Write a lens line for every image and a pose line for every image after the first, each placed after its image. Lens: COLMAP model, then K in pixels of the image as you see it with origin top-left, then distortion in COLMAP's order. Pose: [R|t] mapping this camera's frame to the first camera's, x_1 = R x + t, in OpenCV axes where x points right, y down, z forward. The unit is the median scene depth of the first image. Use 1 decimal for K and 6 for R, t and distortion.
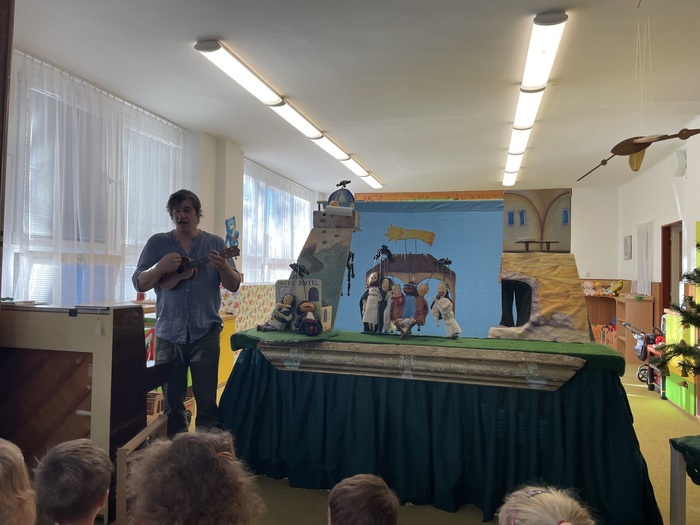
lens RADIAL K [[524.2, 0, 342.5], [0, 524.2, 260.8], [0, 0, 1]] dist [0.062971, -0.101033]
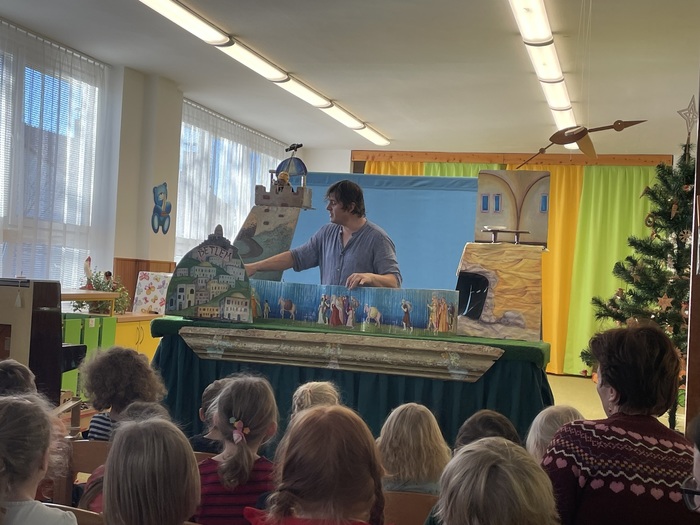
lens RADIAL K [[935.6, 0, 350.0], [0, 935.6, 262.5], [0, 0, 1]] dist [0.038880, 0.029915]
pose [[0.999217, 0.037041, -0.013876, 0.159246], [-0.036956, 0.999297, 0.006365, 0.018198], [0.014102, -0.005847, 0.999883, -0.656217]]
